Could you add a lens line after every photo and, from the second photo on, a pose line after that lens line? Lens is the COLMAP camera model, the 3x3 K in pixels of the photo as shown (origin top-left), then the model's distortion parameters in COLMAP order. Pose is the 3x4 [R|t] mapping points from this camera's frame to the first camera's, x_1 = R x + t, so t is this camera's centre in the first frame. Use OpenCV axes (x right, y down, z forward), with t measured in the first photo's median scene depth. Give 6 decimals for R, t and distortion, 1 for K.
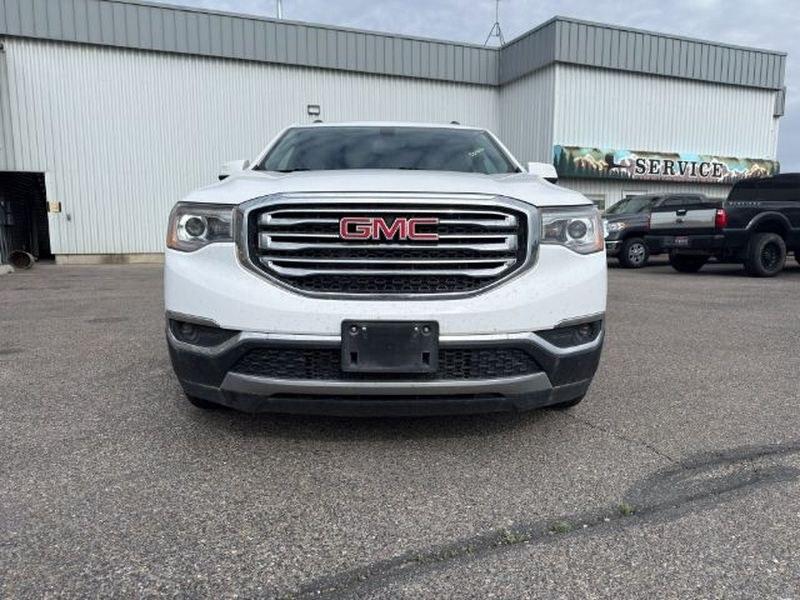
lens RADIAL K [[569.0, 0, 411.5], [0, 569.0, 299.9], [0, 0, 1]] dist [0.038312, -0.001600]
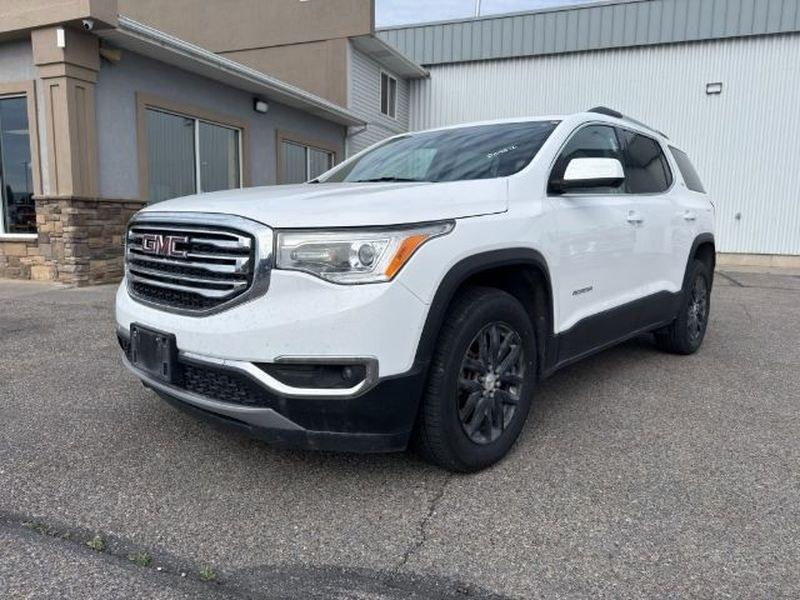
lens RADIAL K [[574.7, 0, 398.3], [0, 574.7, 296.6], [0, 0, 1]] dist [-0.002275, -0.005090]
pose [[0.733673, 0.112697, -0.670093, 1.014726], [-0.106176, 0.993051, 0.050762, -0.125354], [0.671157, 0.033905, 0.740540, 0.467094]]
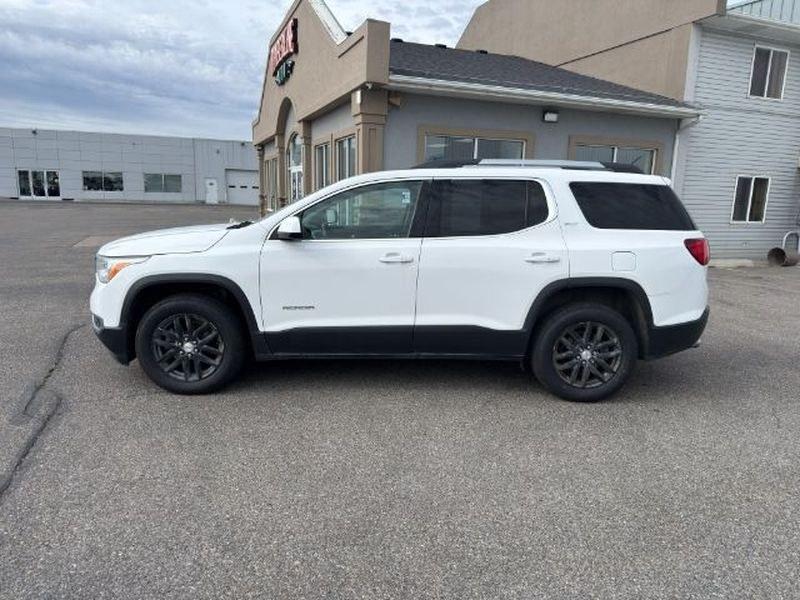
lens RADIAL K [[574.7, 0, 398.3], [0, 574.7, 296.6], [0, 0, 1]] dist [-0.002275, -0.005090]
pose [[0.018197, 0.186455, -0.982295, 2.385545], [-0.139691, 0.973296, 0.182159, -0.569291], [0.990028, 0.133903, 0.043757, 2.048350]]
